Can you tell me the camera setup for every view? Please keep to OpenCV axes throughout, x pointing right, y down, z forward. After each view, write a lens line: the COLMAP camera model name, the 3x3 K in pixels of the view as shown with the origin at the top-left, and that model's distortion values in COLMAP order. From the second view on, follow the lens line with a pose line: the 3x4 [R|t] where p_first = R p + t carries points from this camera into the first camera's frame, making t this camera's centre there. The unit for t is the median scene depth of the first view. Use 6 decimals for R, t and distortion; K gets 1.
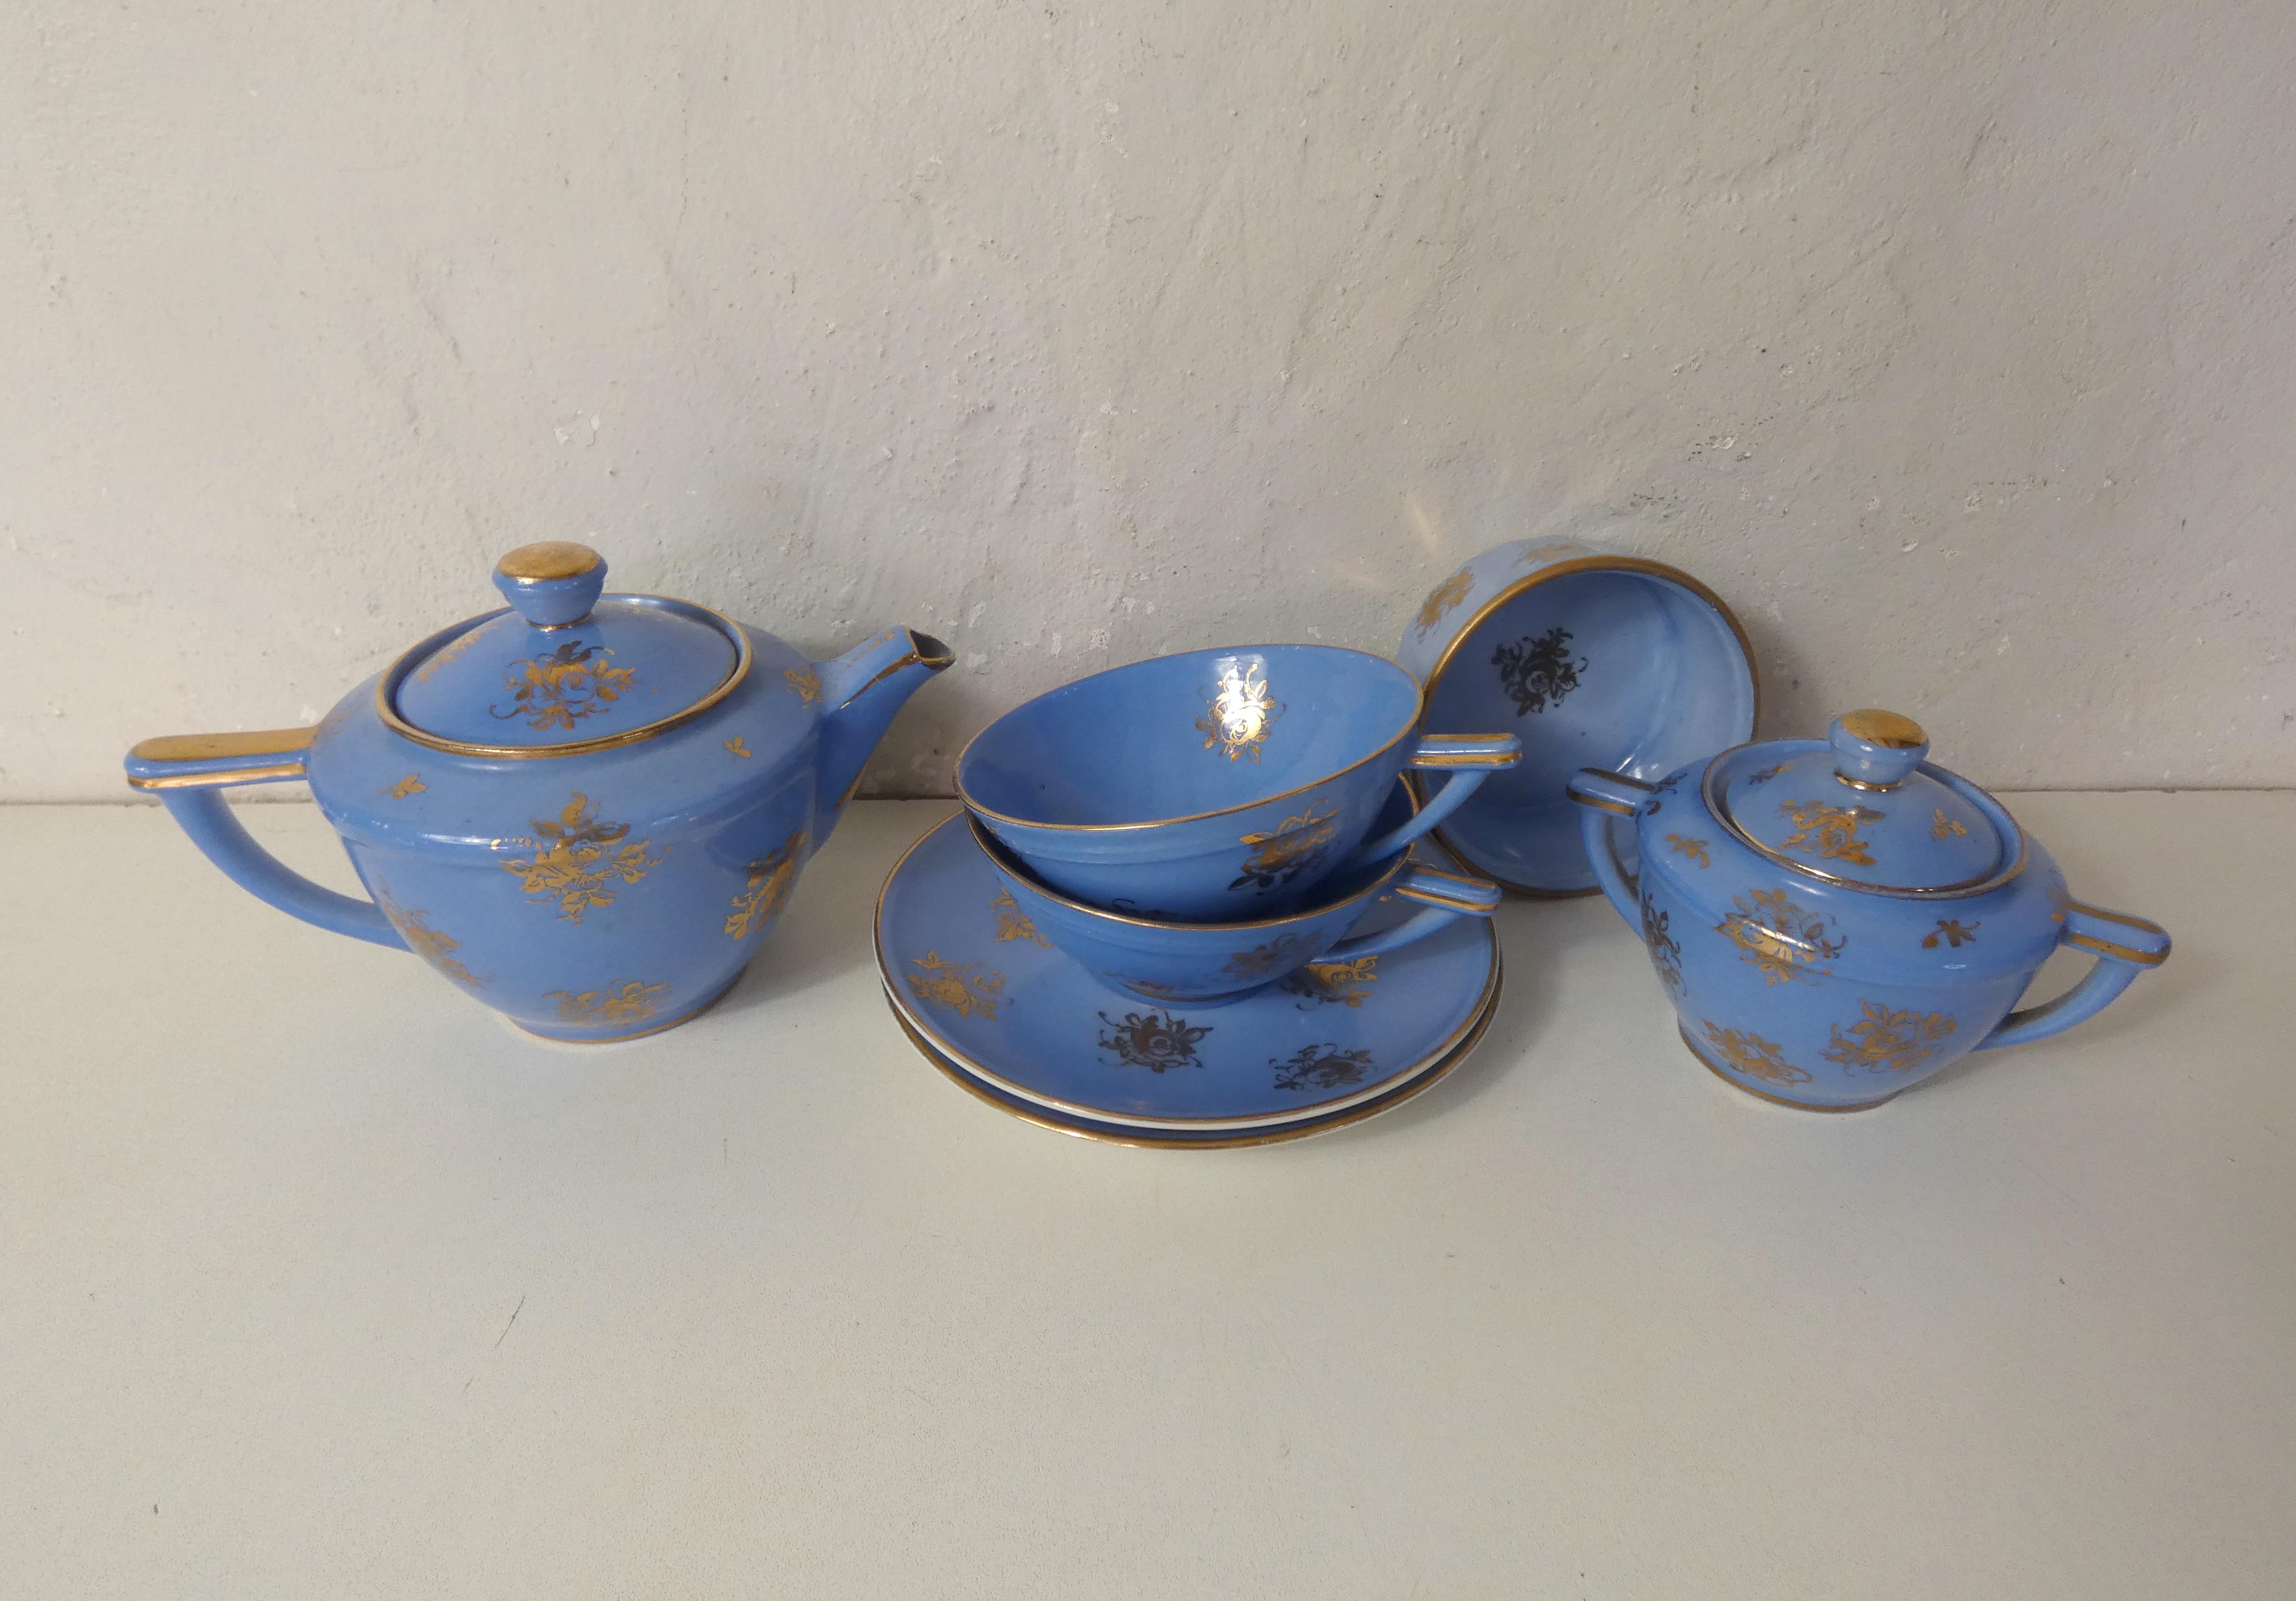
lens RADIAL K [[1364.9, 0, 1148.0], [0, 1364.9, 800.5], [0, 0, 1]] dist [-0.004918, -0.005143]
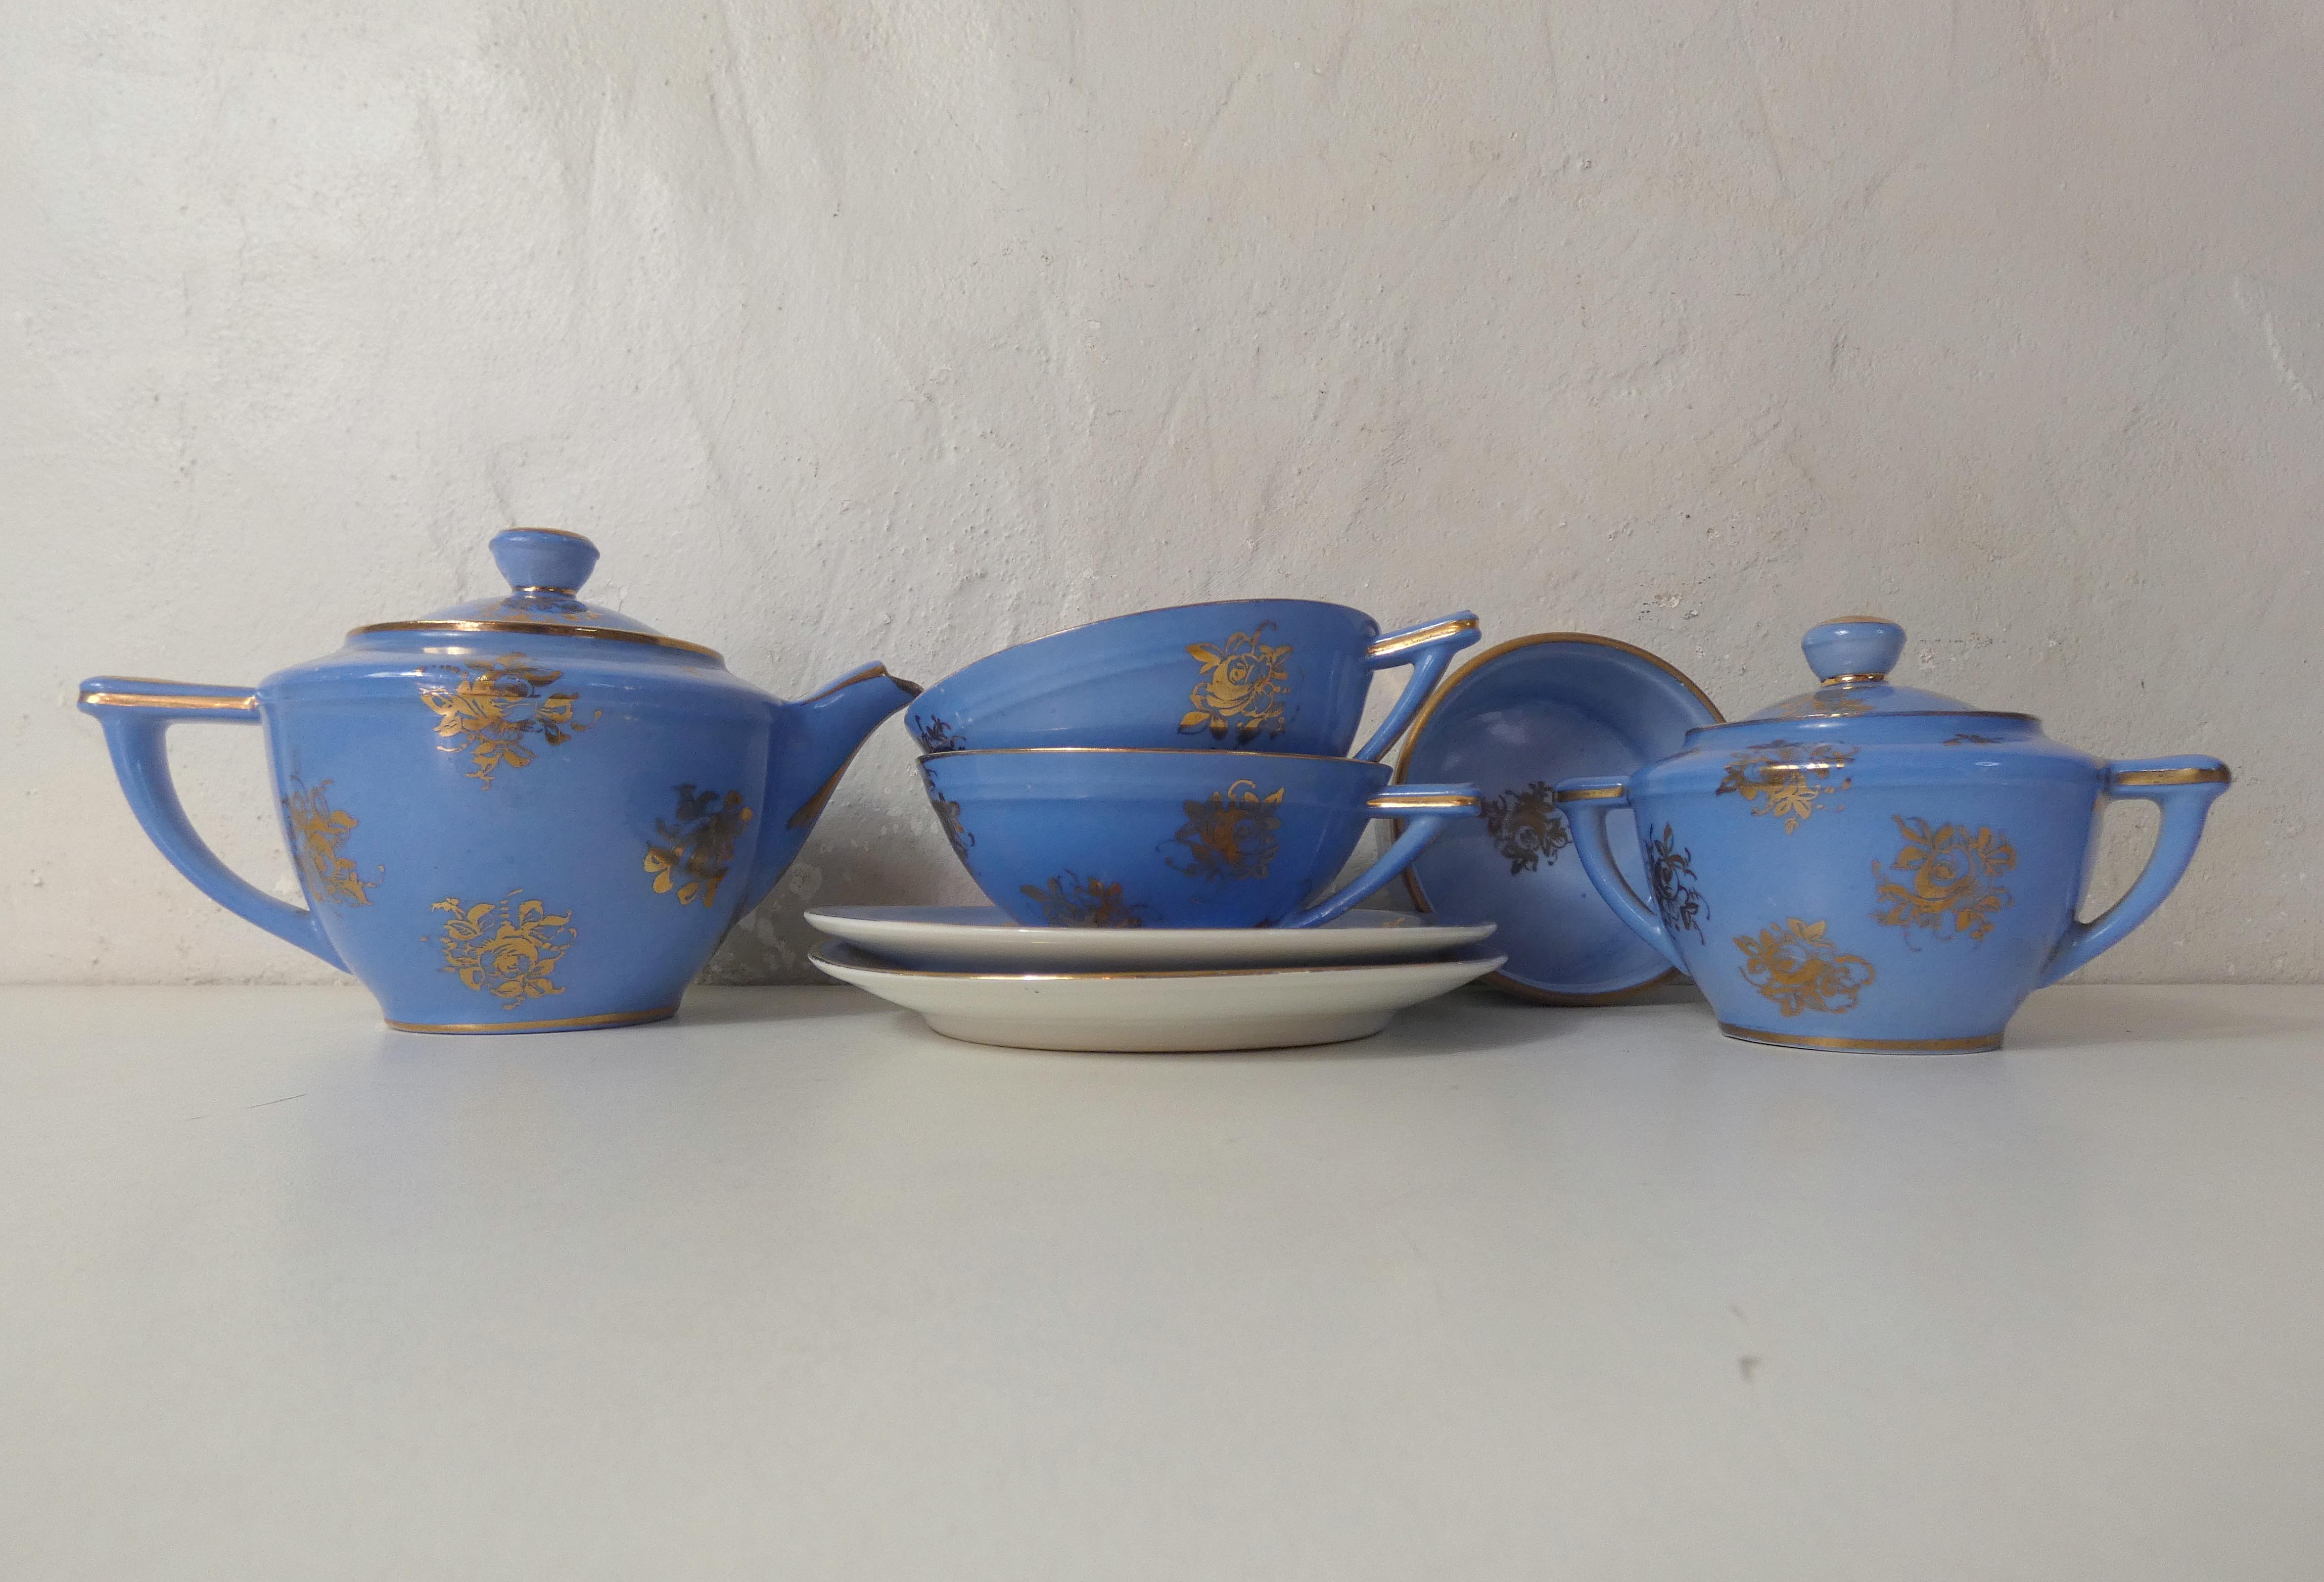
lens RADIAL K [[1335.1, 0, 1140.8], [0, 1335.1, 788.3], [0, 0, 1]] dist [-0.001386, -0.009451]
pose [[0.999497, -0.007893, -0.030702, 0.044030], [-0.008015, 0.874125, -0.485635, 0.395135], [0.030671, 0.485637, 0.873622, 0.157758]]
